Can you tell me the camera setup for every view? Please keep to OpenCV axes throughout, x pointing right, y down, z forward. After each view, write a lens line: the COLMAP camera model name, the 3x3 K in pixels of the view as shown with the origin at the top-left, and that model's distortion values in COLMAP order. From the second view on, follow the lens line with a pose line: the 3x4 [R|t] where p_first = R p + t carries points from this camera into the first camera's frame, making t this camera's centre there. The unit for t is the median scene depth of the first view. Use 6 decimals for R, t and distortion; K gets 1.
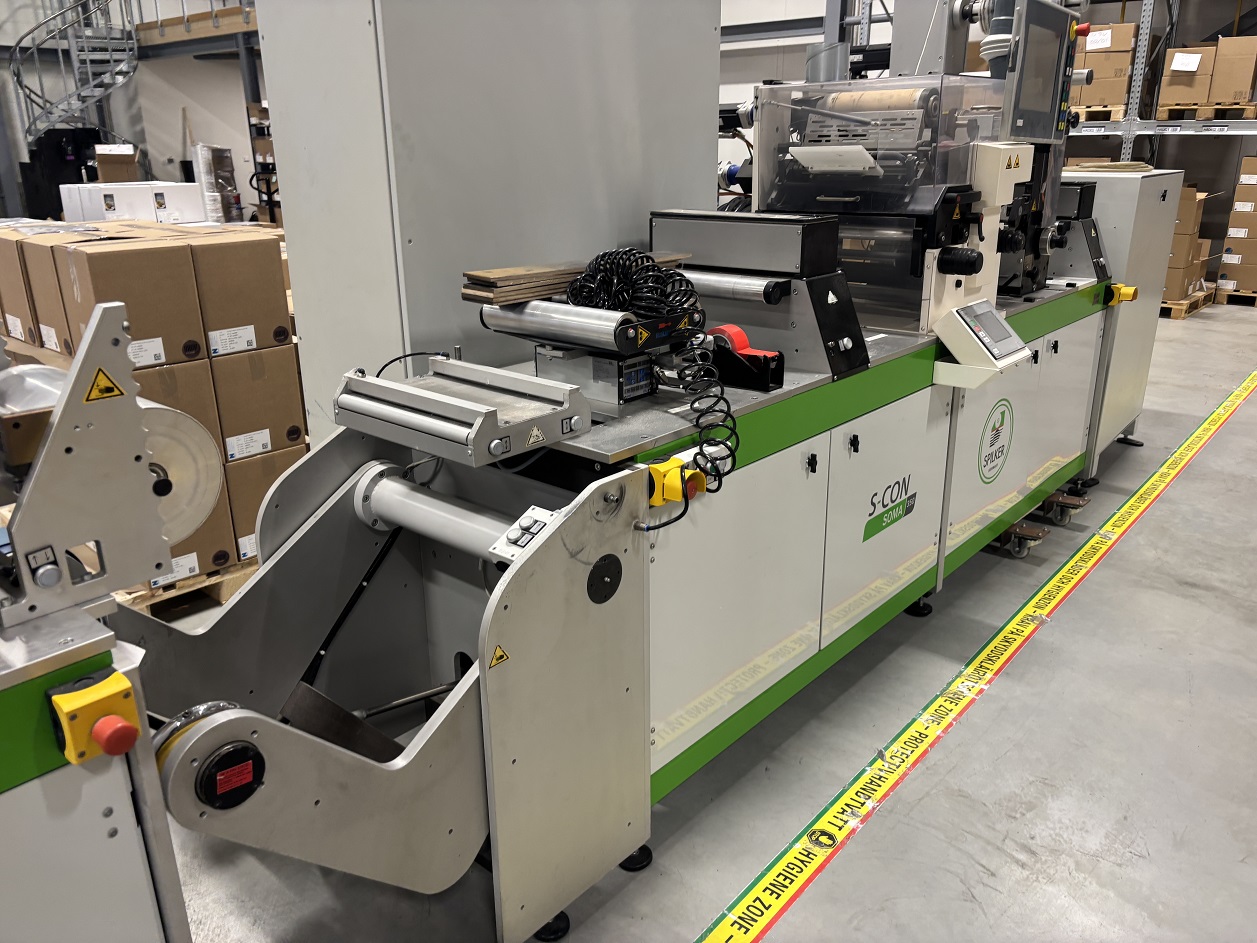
lens RADIAL K [[937.3, 0, 629.3], [0, 937.3, 455.5], [0, 0, 1]] dist [0.041061, -0.050705]
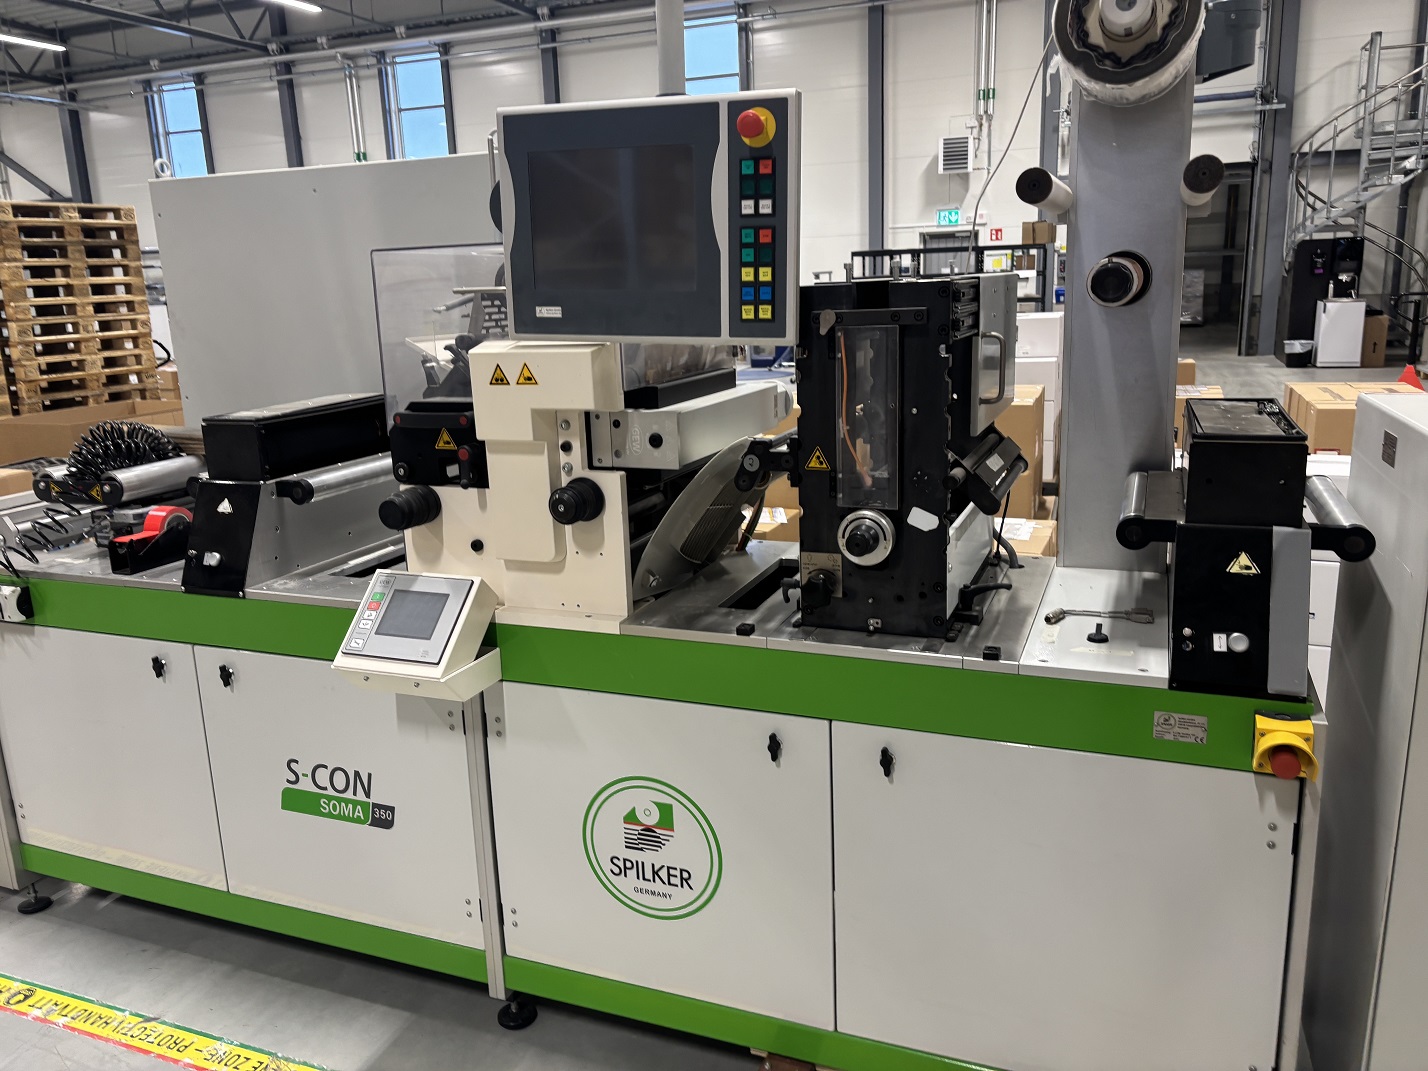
lens RADIAL K [[1064.8, 0, 714.9], [0, 1064.8, 517.4], [0, 0, 1]] dist [0.041061, -0.050705]
pose [[0.346871, 0.206041, -0.915001, 0.327818], [-0.267467, 0.956793, 0.114056, -0.099563], [0.898967, 0.205169, 0.386993, 0.256342]]
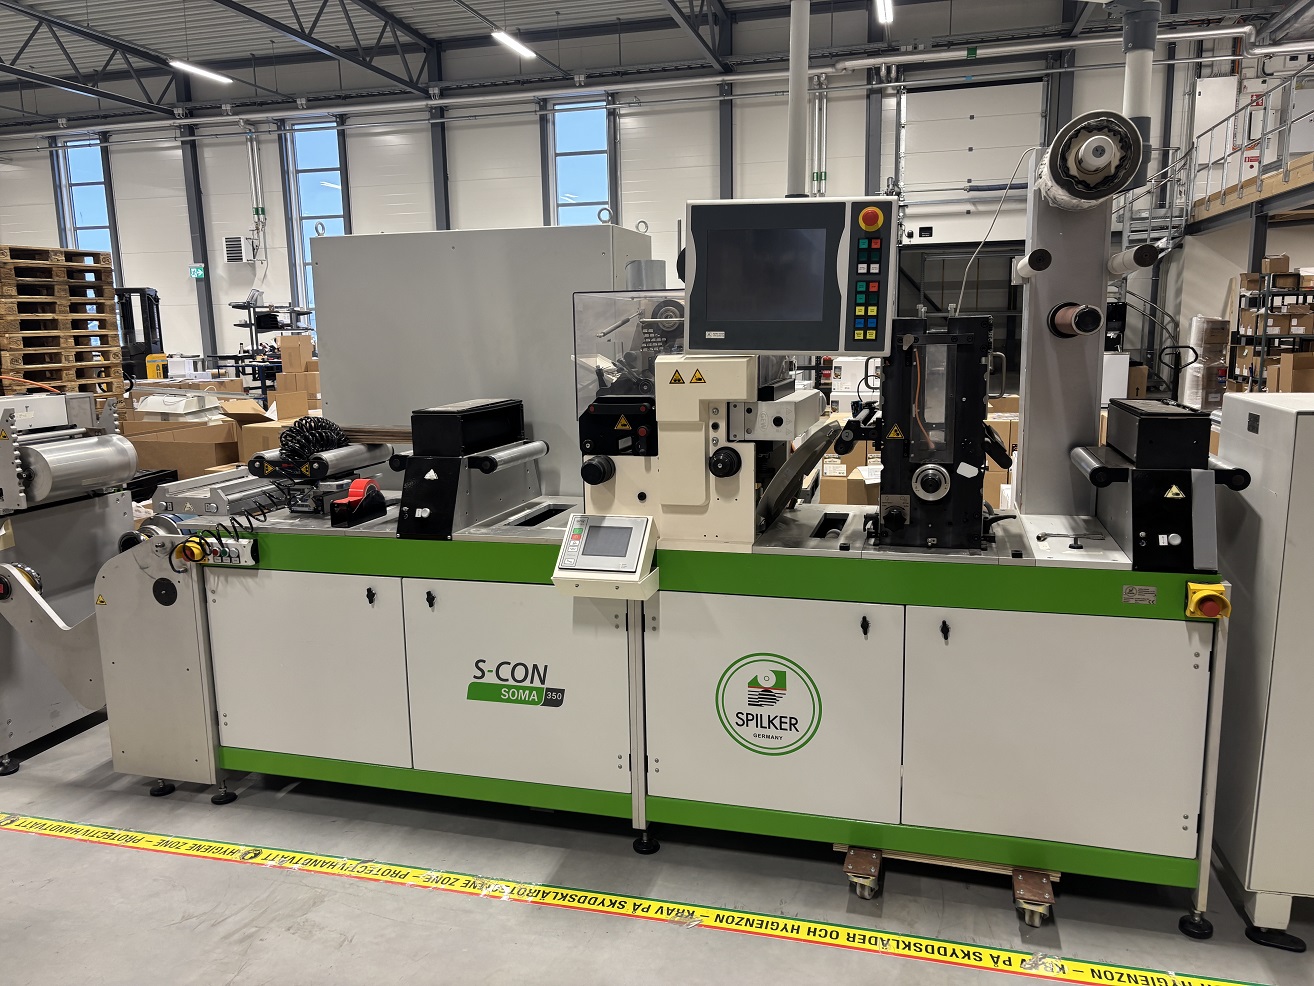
lens RADIAL K [[970.0, 0, 657.0], [0, 970.0, 493.0], [0, 0, 1]] dist [0.043961, -0.050613]
pose [[0.441822, 0.157072, -0.883245, 0.367193], [-0.272403, 0.961556, 0.034735, -0.067249], [0.854746, 0.225252, 0.467623, 0.165831]]
